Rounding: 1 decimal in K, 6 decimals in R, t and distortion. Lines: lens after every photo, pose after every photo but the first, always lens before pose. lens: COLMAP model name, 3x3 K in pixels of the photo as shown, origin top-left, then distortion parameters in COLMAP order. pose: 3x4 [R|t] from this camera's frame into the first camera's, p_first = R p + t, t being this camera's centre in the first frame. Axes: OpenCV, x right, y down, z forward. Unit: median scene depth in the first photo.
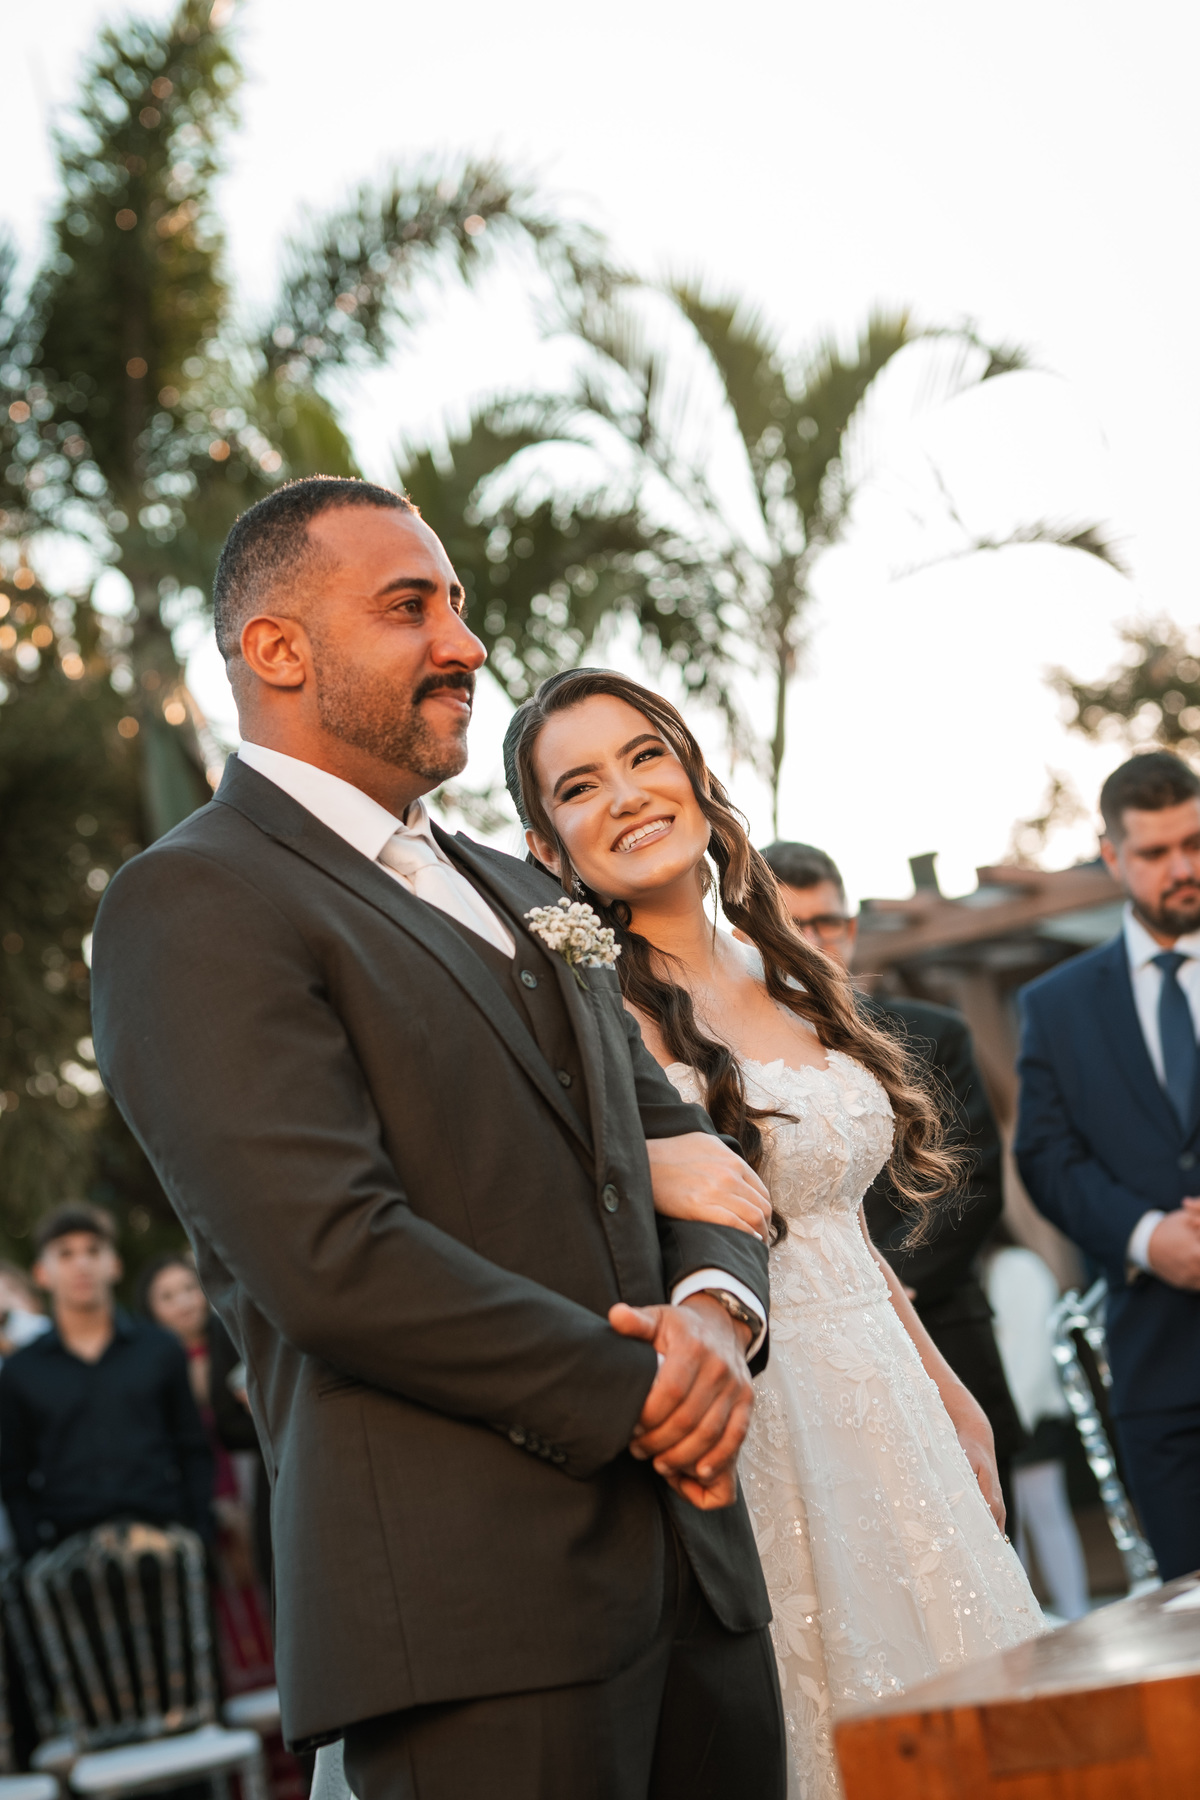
lens RADIAL K [[3778.8, 0, 529.6], [0, 3778.8, 901.1], [0, 0, 1]] dist [0.265438, 0.273611]
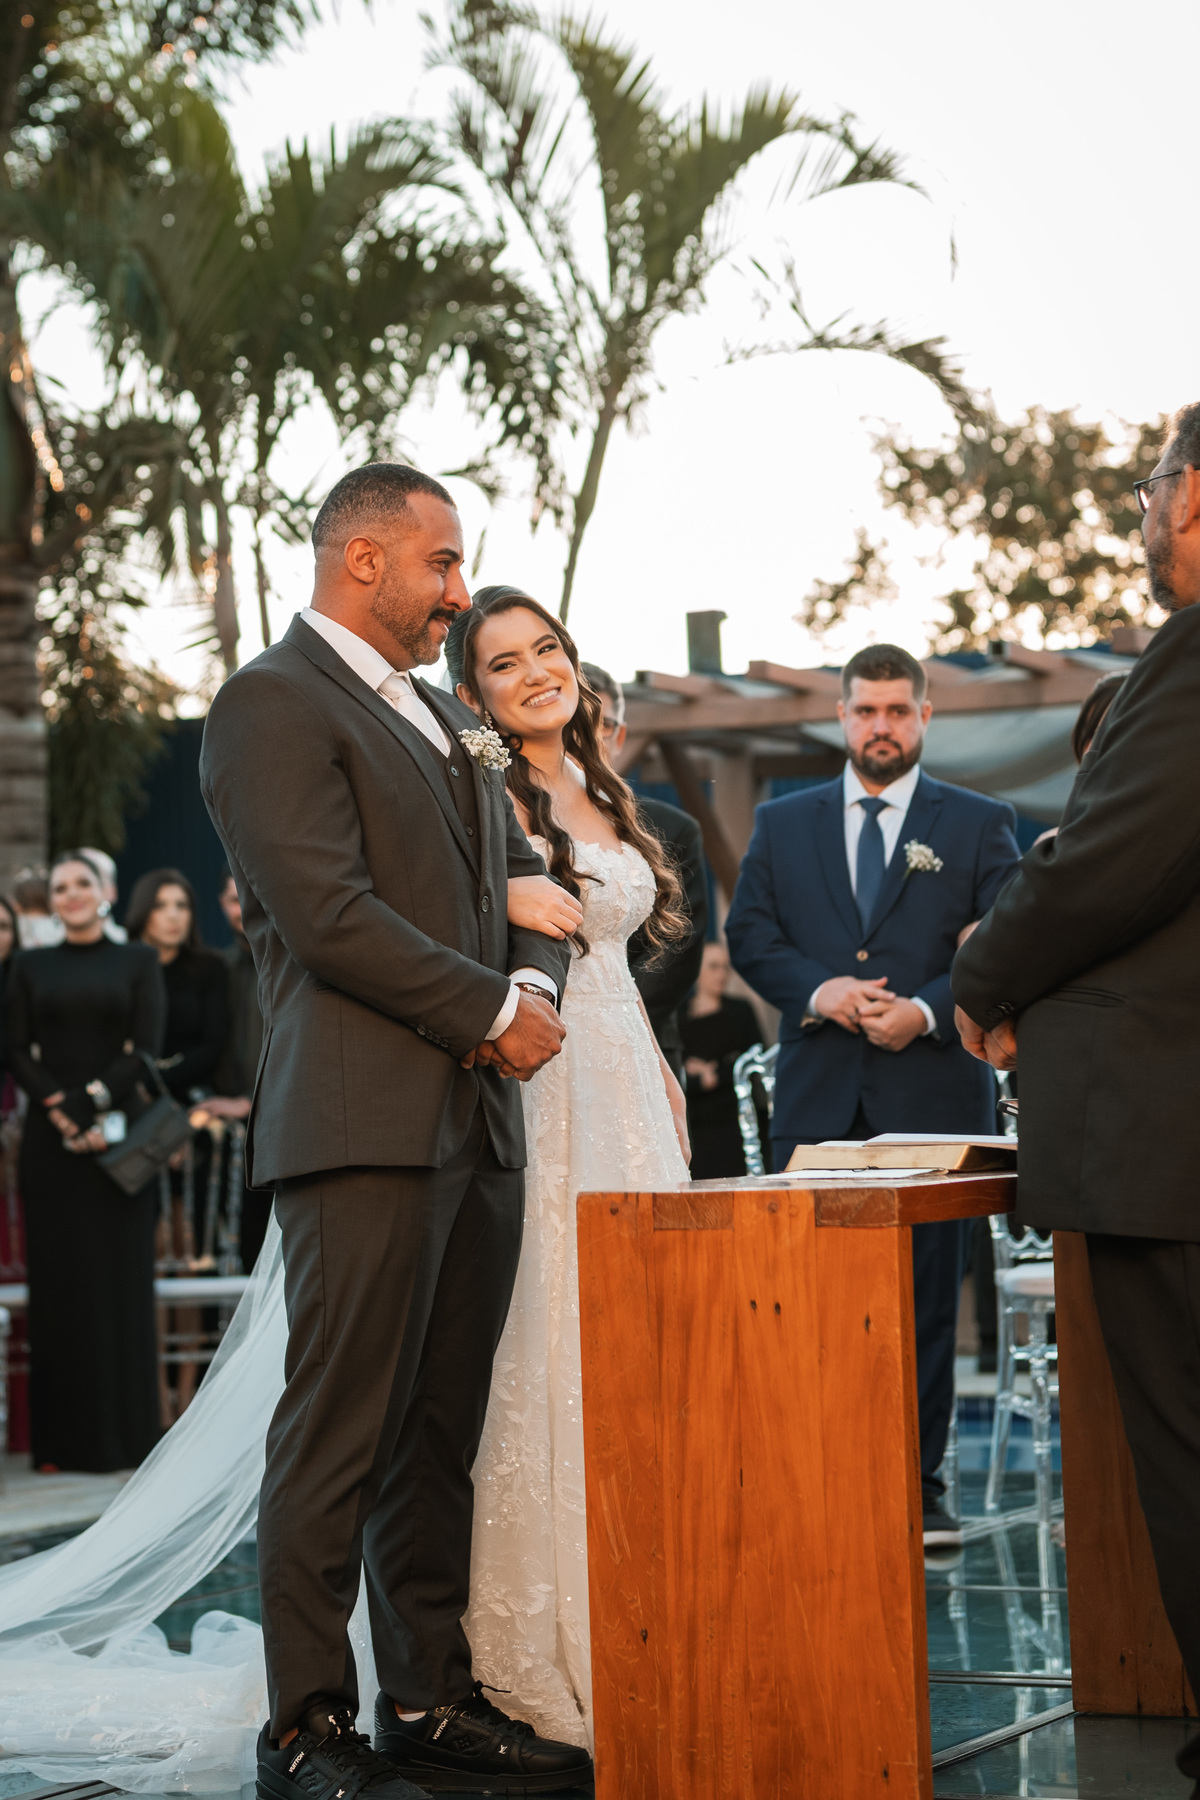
lens RADIAL K [[3937.0, 0, 599.1], [0, 3937.0, 822.9], [0, 0, 1]] dist [3.134508, 0.004746]
pose [[0.981908, 0.168791, 0.085824, -0.040181], [-0.172937, 0.983978, 0.043354, -0.020804], [-0.077131, -0.057412, 0.995367, -0.350691]]
